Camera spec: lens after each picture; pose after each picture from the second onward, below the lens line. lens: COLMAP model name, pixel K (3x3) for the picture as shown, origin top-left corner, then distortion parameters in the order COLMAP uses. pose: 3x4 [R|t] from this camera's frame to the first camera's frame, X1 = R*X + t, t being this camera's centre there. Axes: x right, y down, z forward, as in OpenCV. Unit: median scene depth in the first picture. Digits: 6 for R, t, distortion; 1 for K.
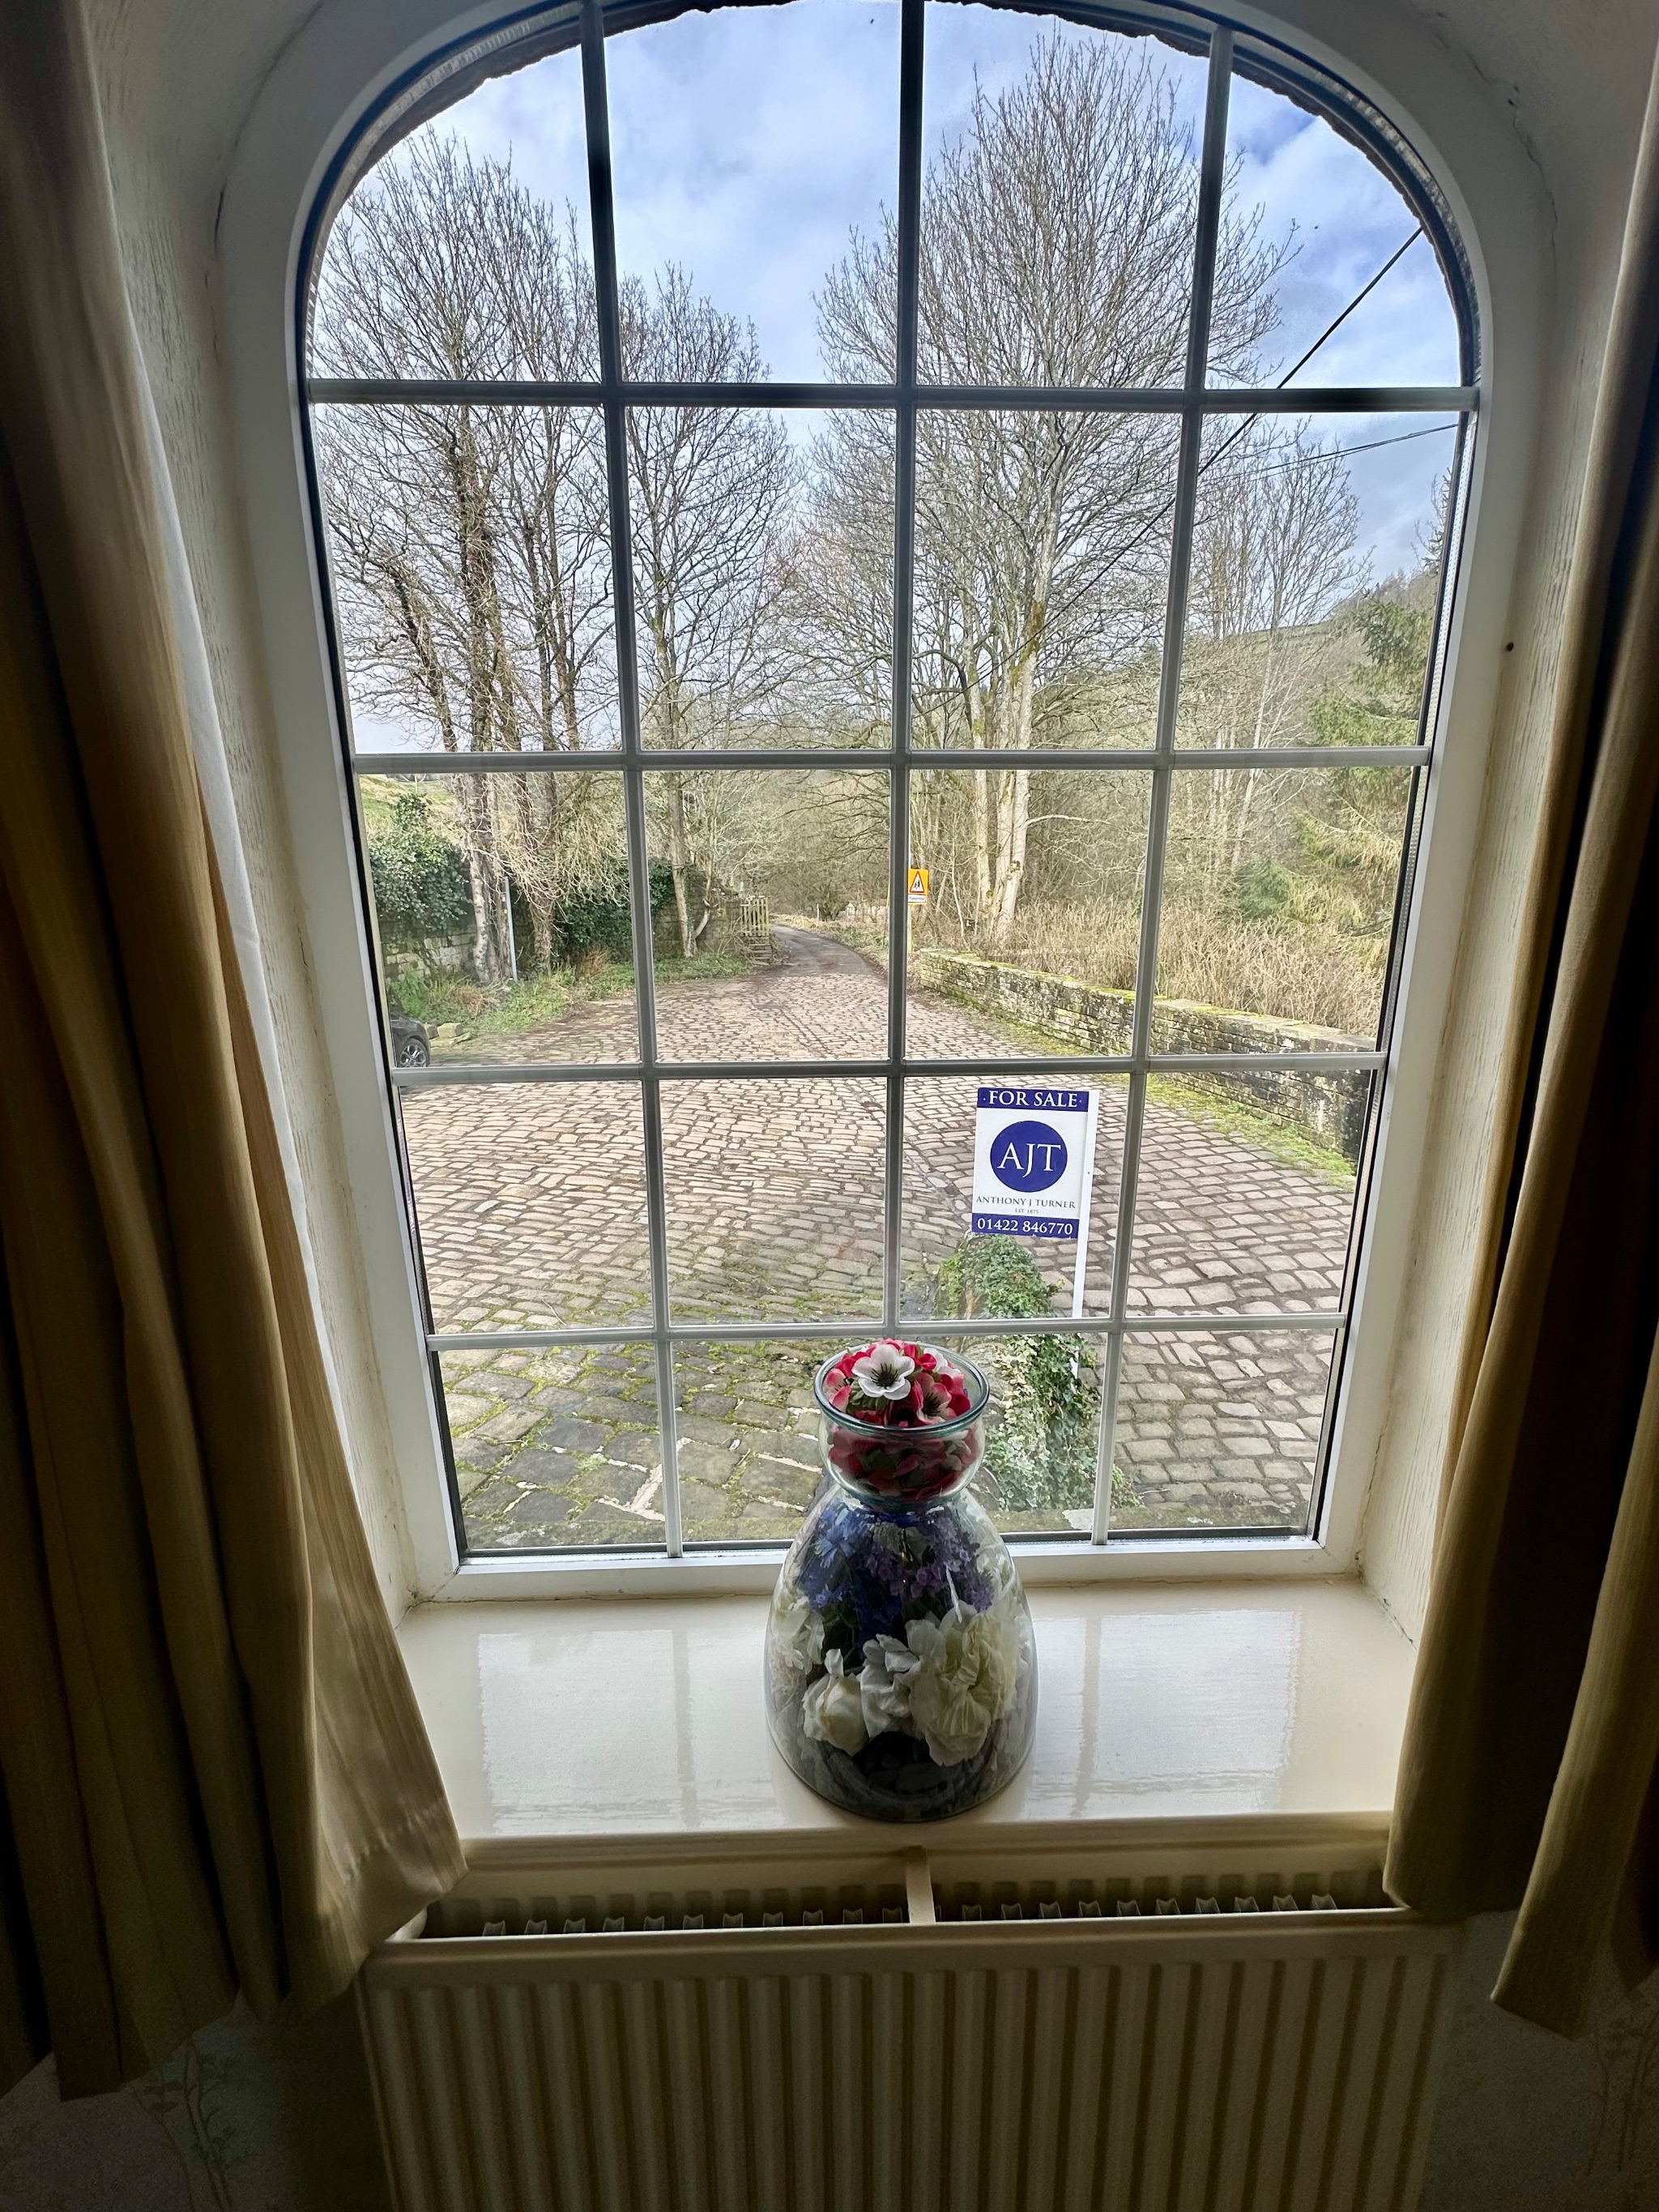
lens RADIAL K [[878.8, 0, 829.5], [0, 878.8, 1106.0], [0, 0, 1]] dist [-0.002831, 0.000136]
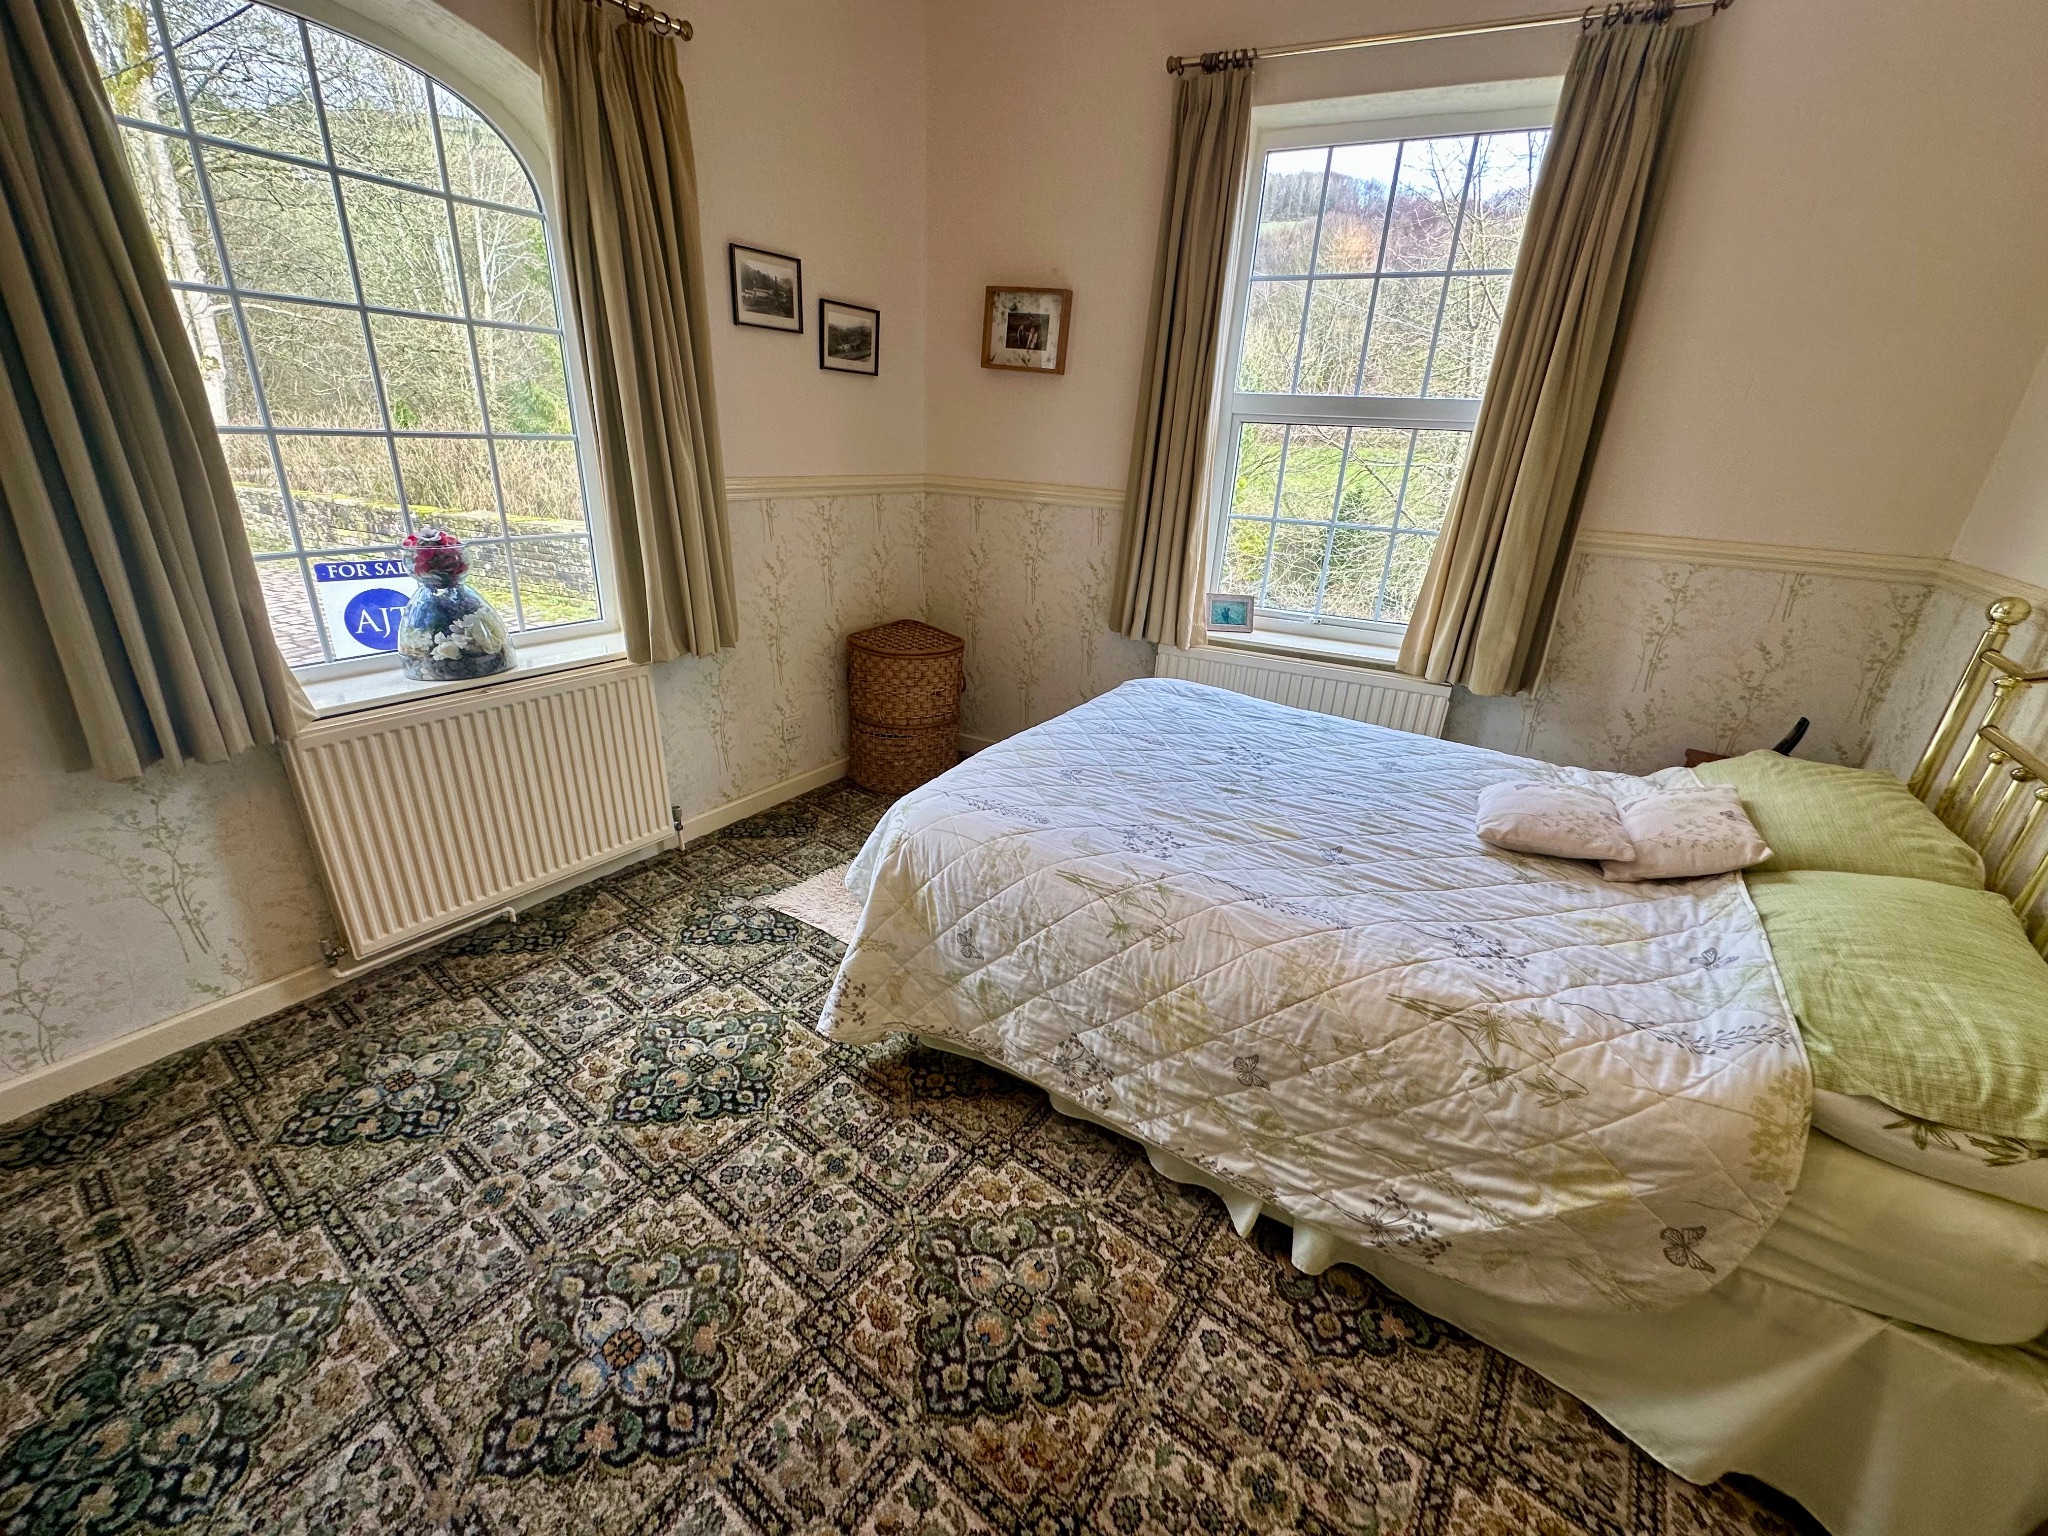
lens RADIAL K [[814.4, 0, 1020.5], [0, 814.4, 758.4], [0, 0, 1]] dist [-0.002875, 0.000814]
pose [[0.577164, -0.270311, 0.770593, -0.184104], [0.146694, 0.962597, 0.227791, 0.116579], [-0.803345, -0.018432, 0.595229, -0.376579]]
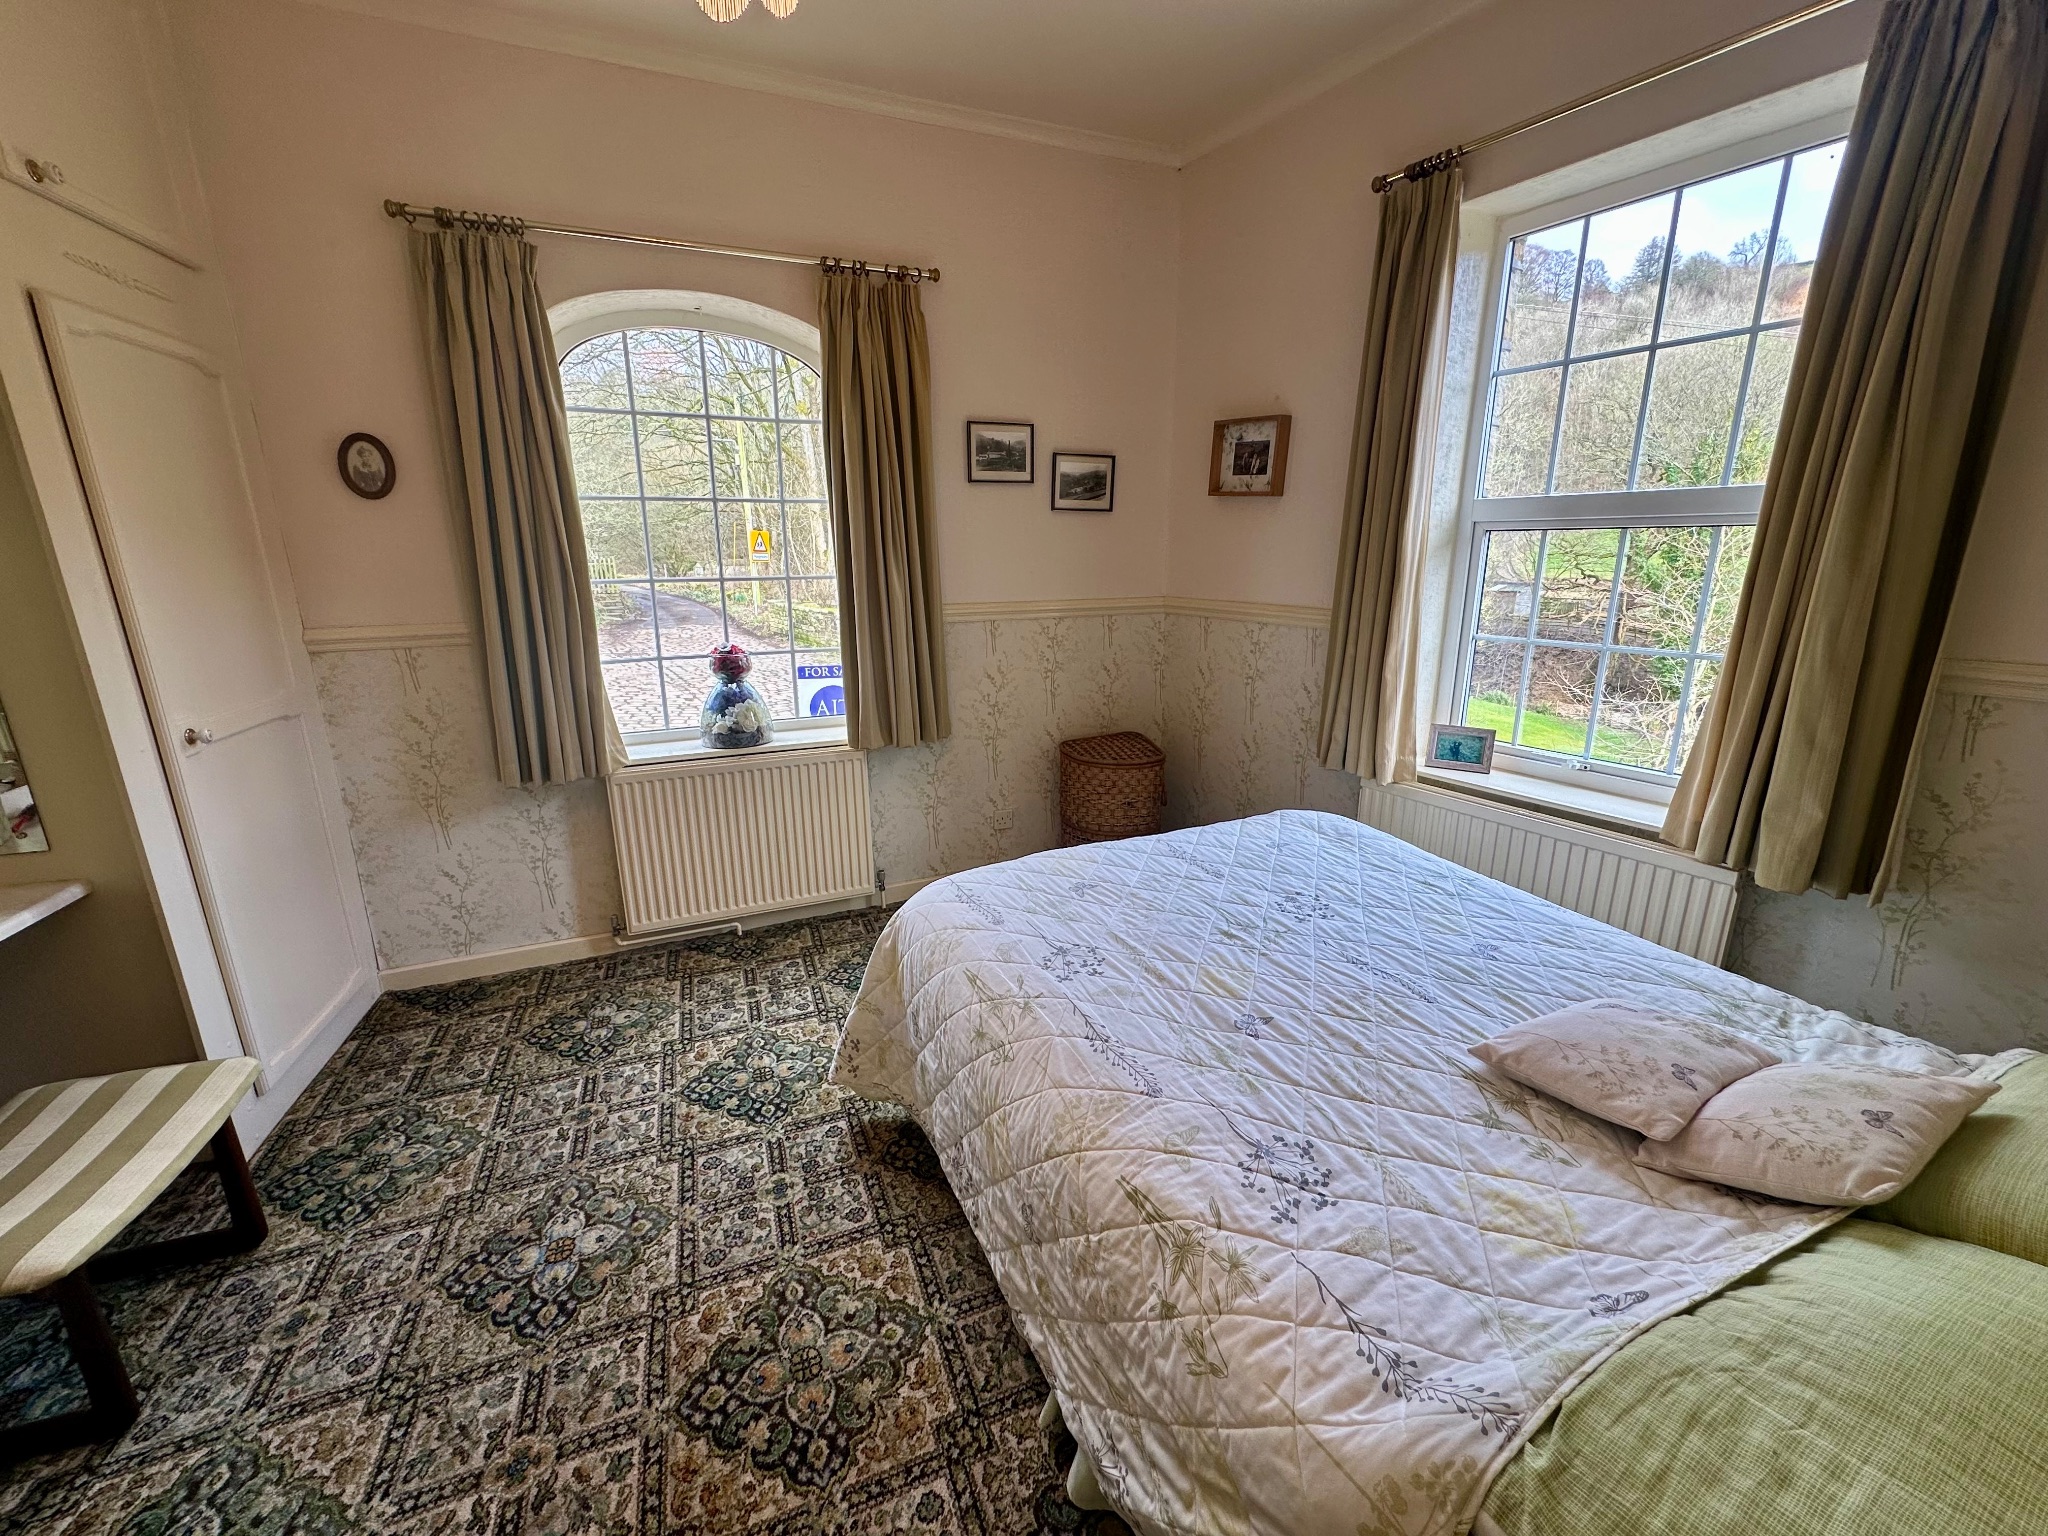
lens RADIAL K [[813.7, 0, 1024.7], [0, 813.7, 759.7], [0, 0, 1]] dist [-0.002831, 0.000136]
pose [[0.922523, -0.094756, 0.374128, -0.020098], [0.091231, 0.995459, 0.027166, 0.145362], [-0.375003, 0.009071, 0.926979, -0.528754]]
